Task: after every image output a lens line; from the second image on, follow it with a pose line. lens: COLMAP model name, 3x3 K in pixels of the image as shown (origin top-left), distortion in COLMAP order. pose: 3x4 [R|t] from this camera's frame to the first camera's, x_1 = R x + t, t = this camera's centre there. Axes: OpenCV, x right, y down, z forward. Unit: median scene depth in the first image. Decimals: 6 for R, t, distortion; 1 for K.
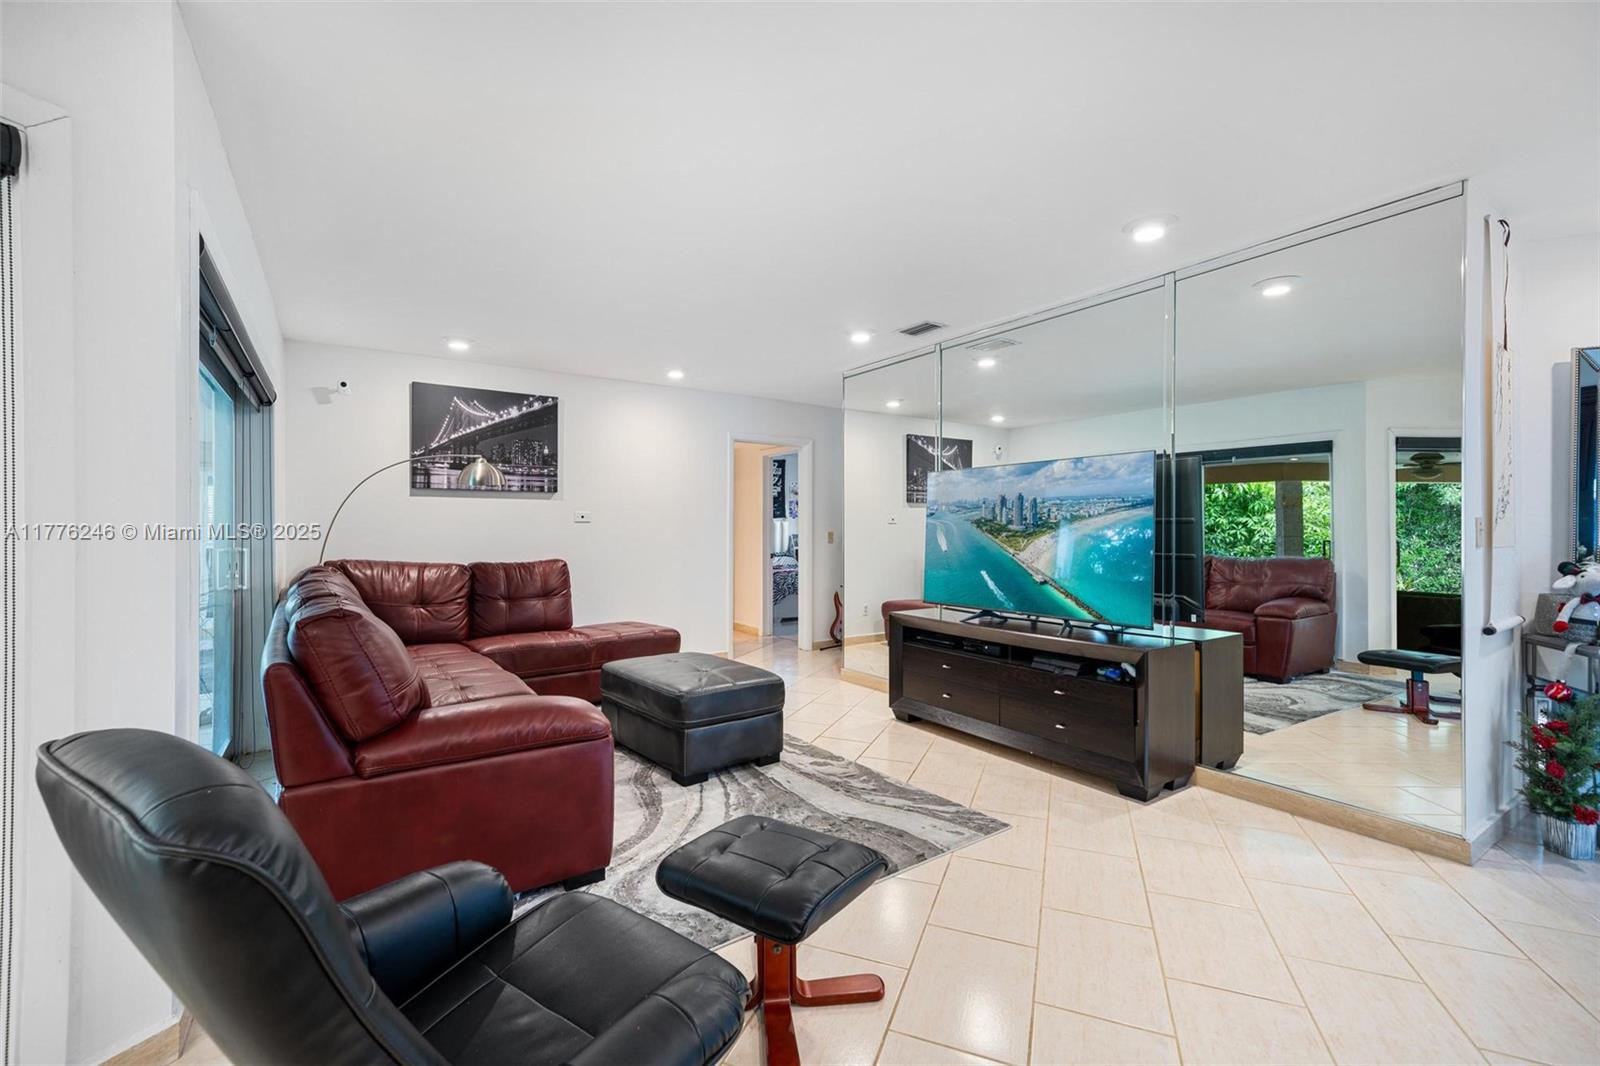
lens RADIAL K [[707.1, 0, 787.8], [0, 707.1, 520.8], [0, 0, 1]] dist [0.022493, -0.000027]
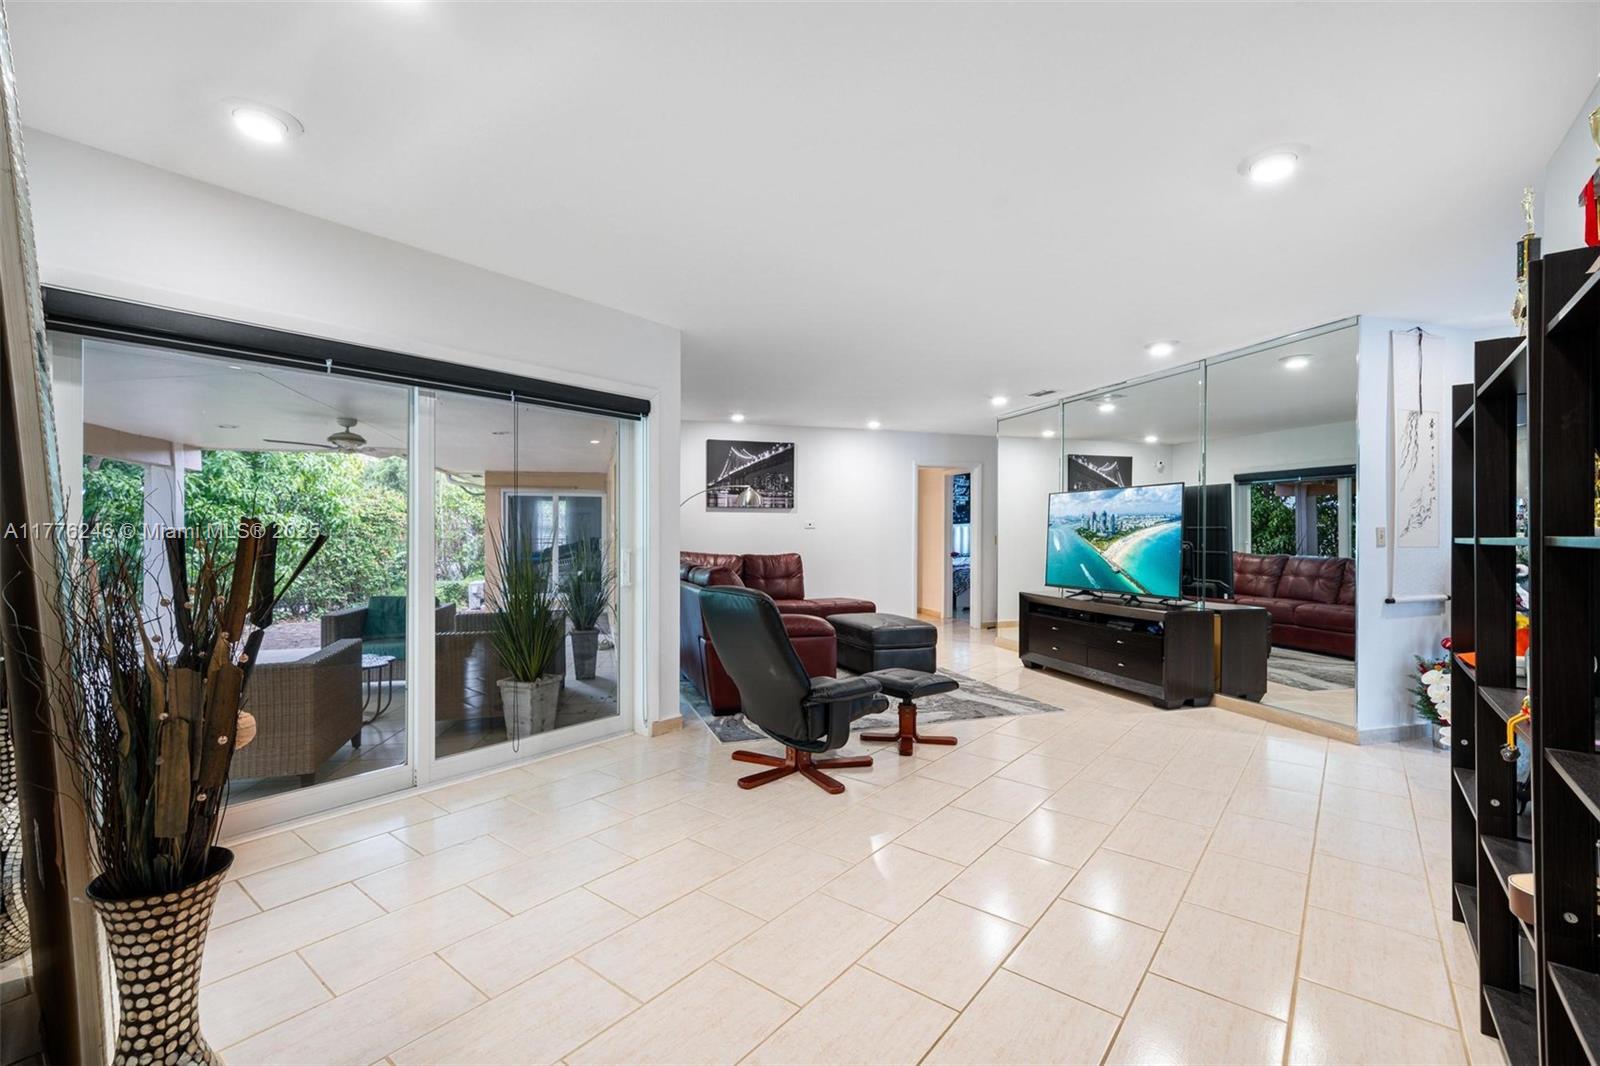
lens RADIAL K [[707.1, 0, 787.8], [0, 707.1, 520.8], [0, 0, 1]] dist [0.022493, -0.000027]
pose [[0.957983, -0.000157, -0.286826, 0.092939], [-0.000381, 0.999998, -0.001820, -0.011837], [0.286826, 0.001853, 0.957981, -0.454281]]
